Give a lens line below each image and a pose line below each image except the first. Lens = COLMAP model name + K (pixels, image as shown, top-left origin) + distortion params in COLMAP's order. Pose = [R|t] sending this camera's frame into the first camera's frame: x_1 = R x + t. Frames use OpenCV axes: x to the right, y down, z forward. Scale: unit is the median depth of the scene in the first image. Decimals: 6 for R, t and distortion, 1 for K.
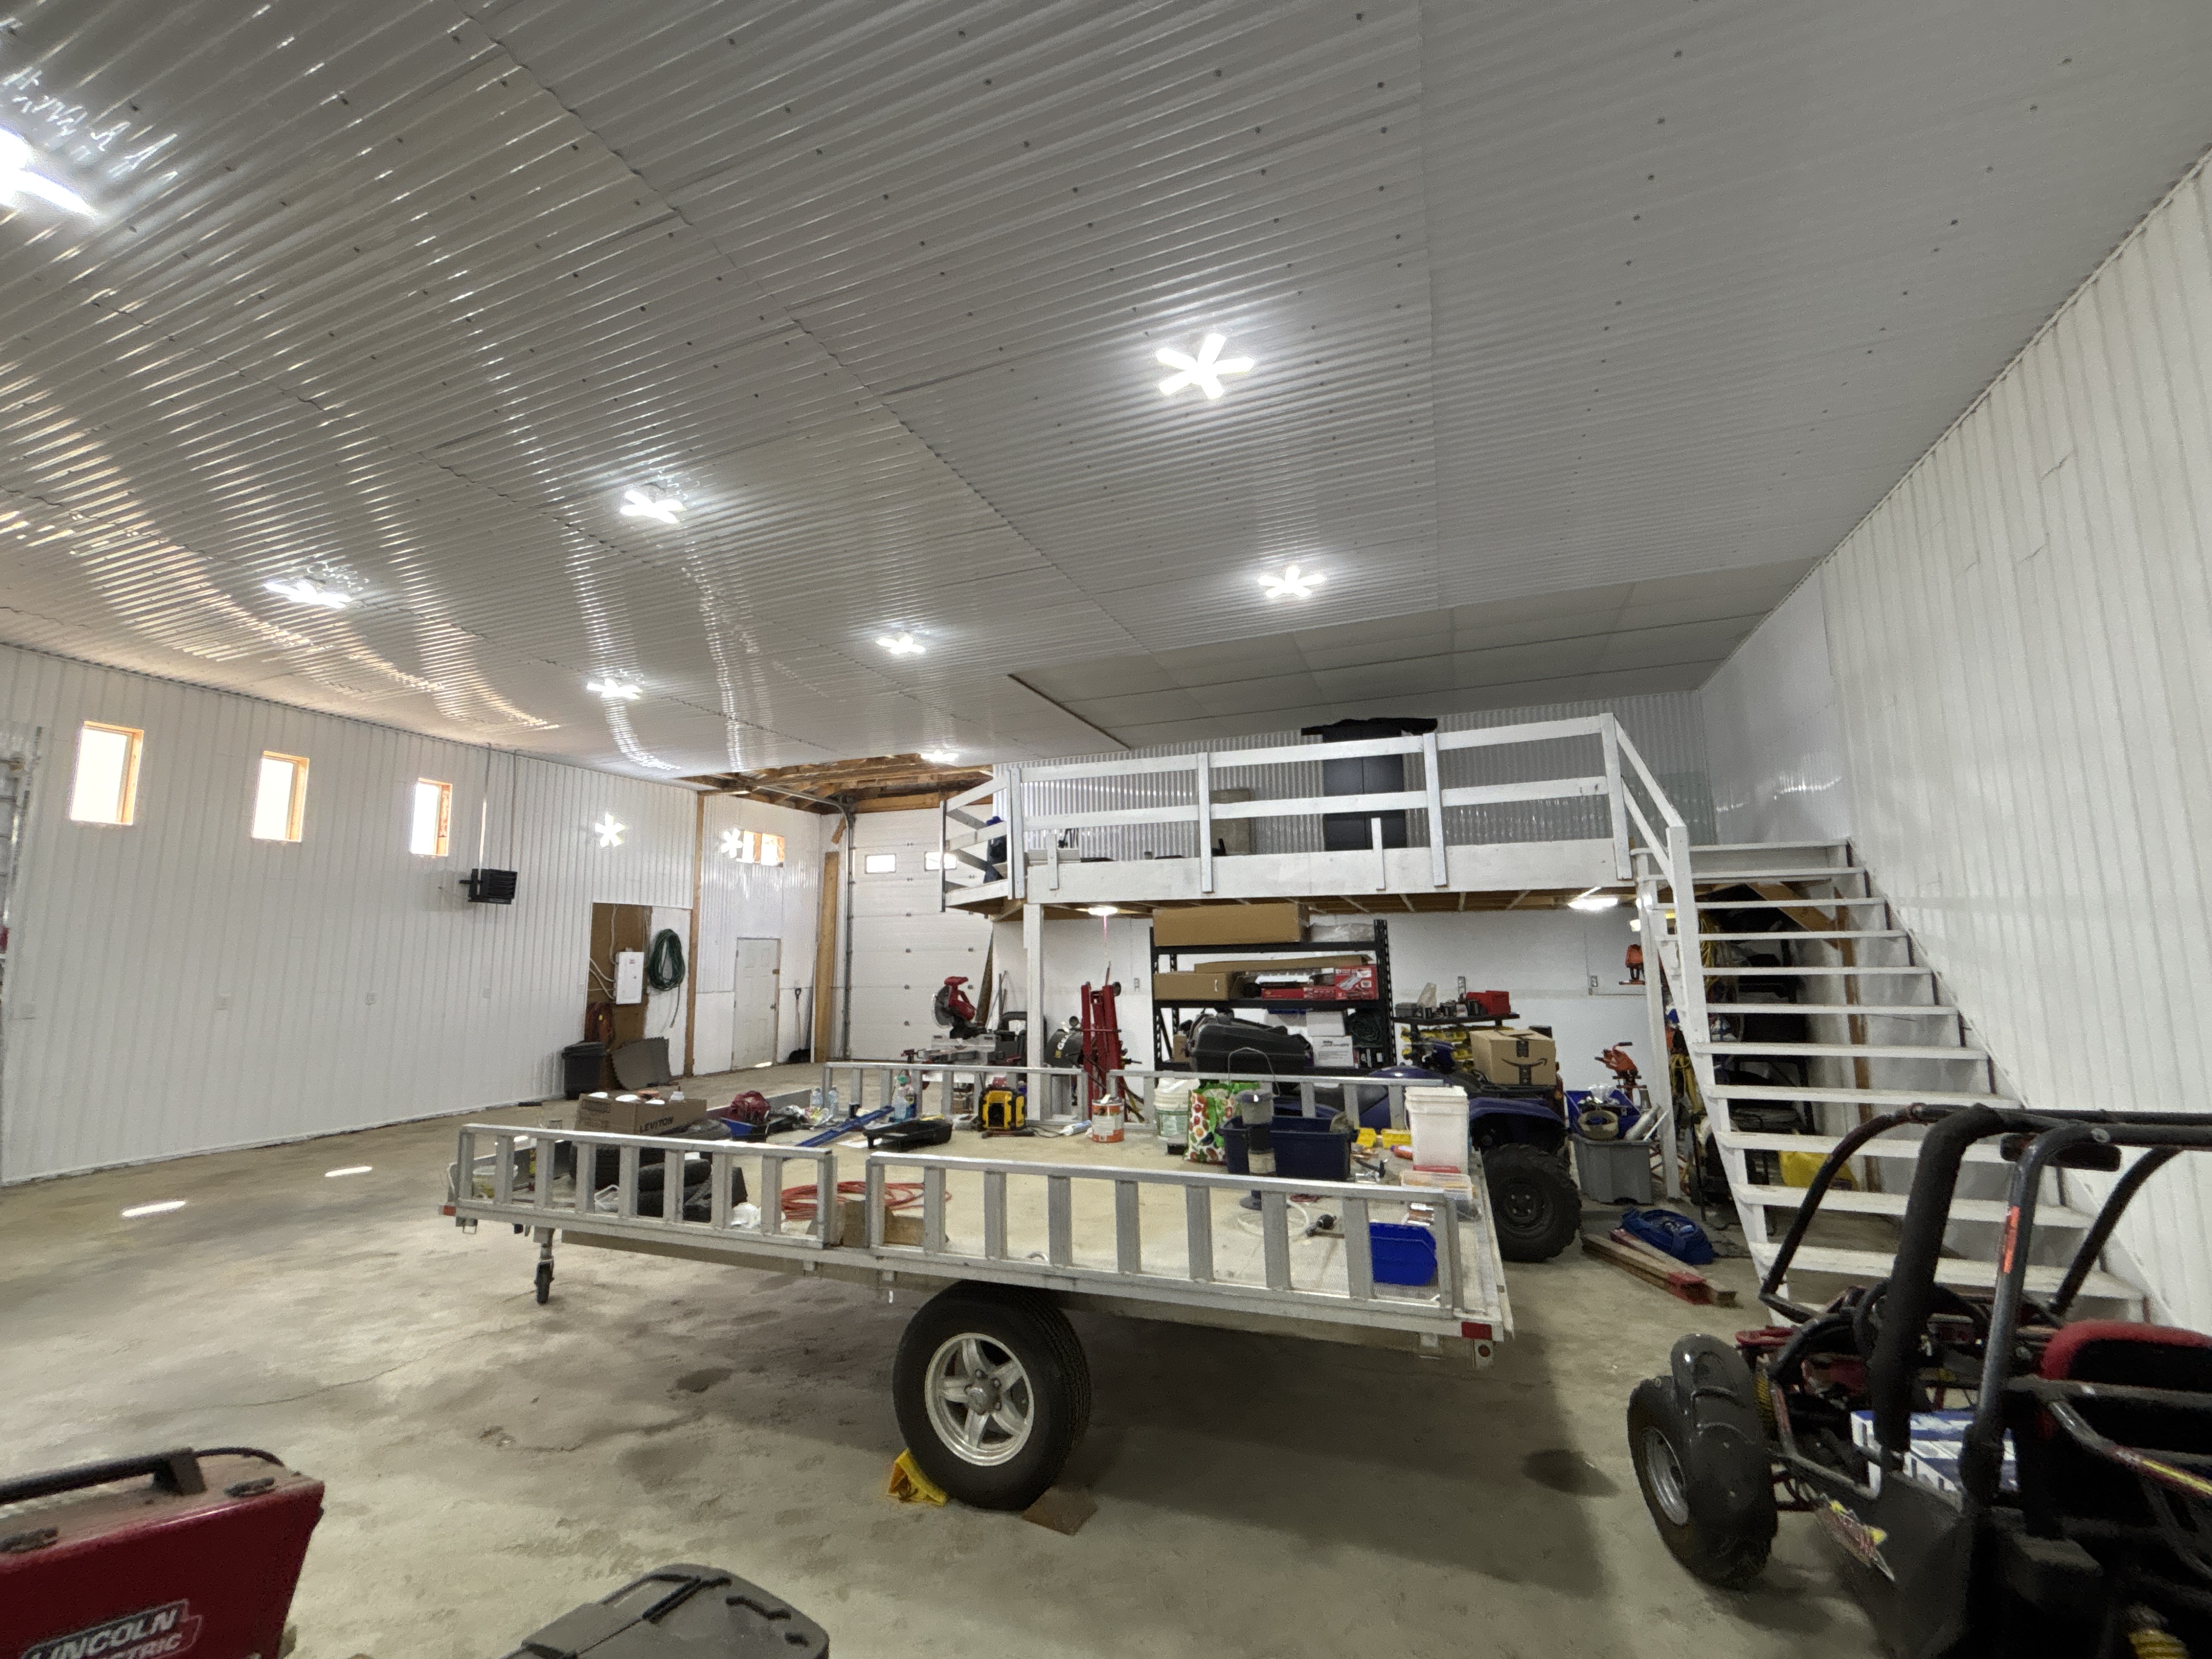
lens RADIAL K [[898.8, 0, 1106.0], [0, 898.8, 829.5], [0, 0, 1]] dist [0.001506, 0.000127]
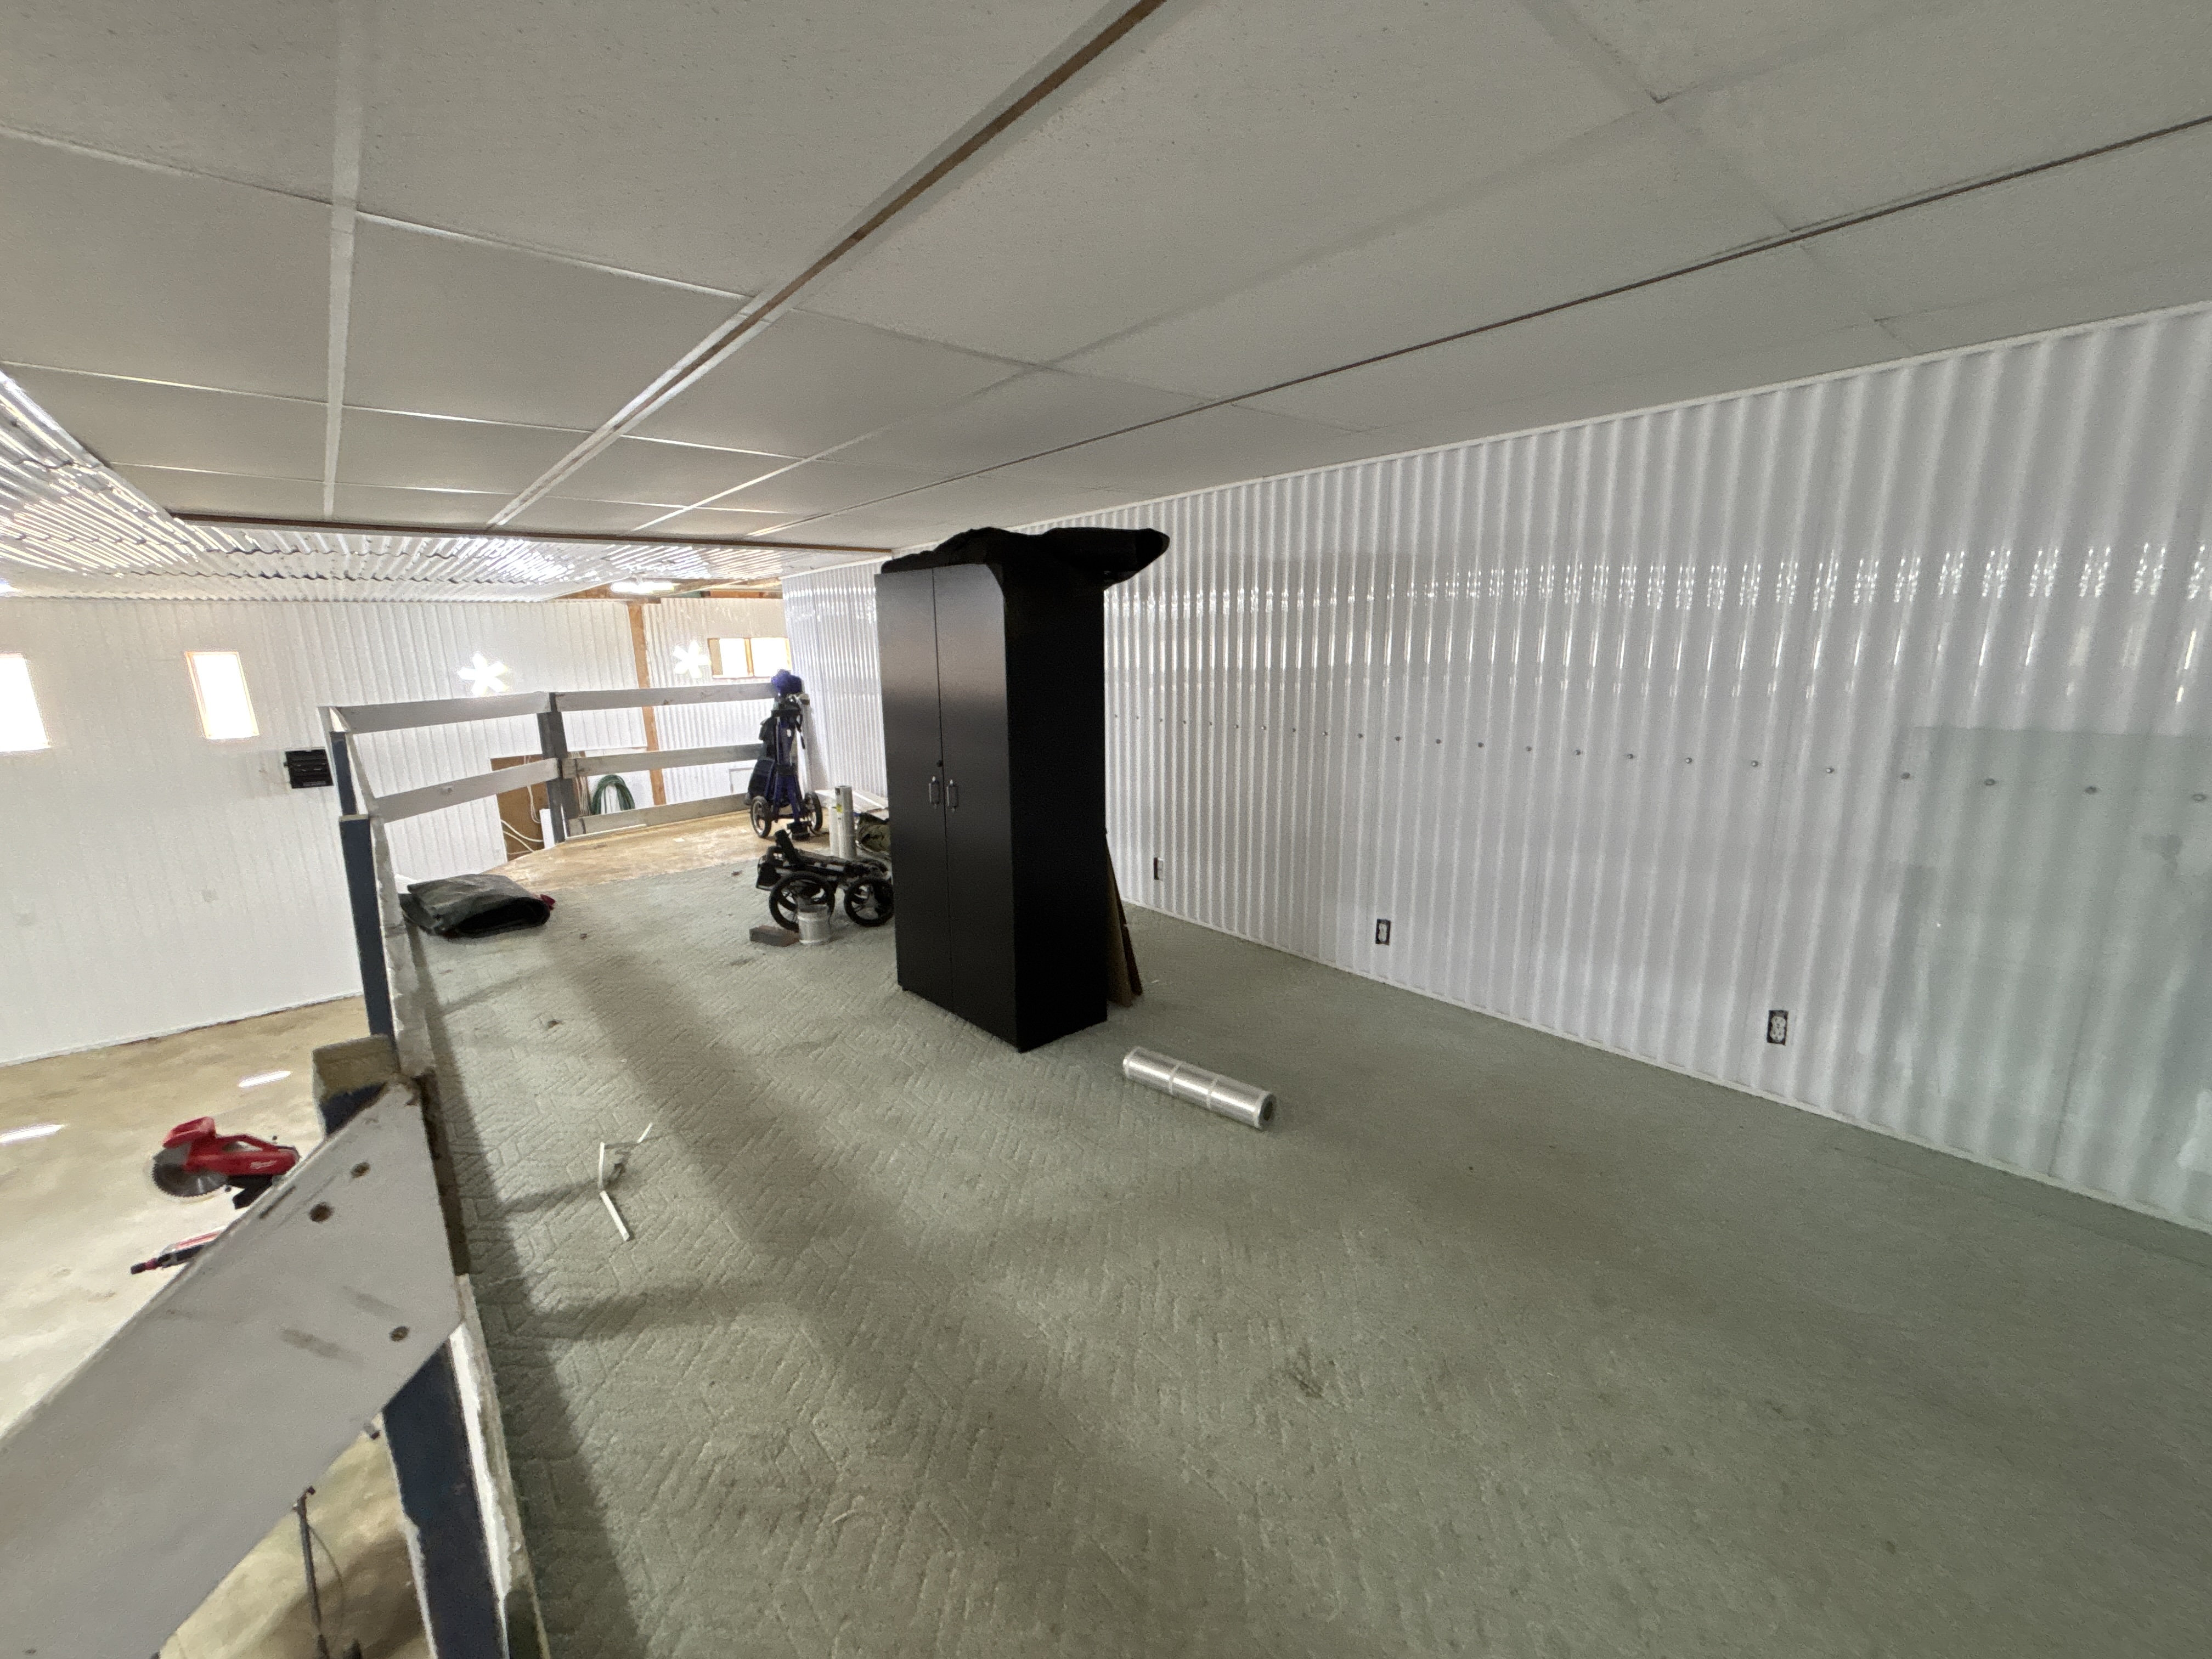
lens RADIAL K [[898.8, 0, 1106.0], [0, 898.8, 829.5], [0, 0, 1]] dist [0.001506, 0.000127]
pose [[0.880578, 0.086578, -0.465925, 0.542723], [0.078966, 0.942618, 0.324400, -0.133107], [0.467275, -0.322452, 0.823212, 0.795897]]
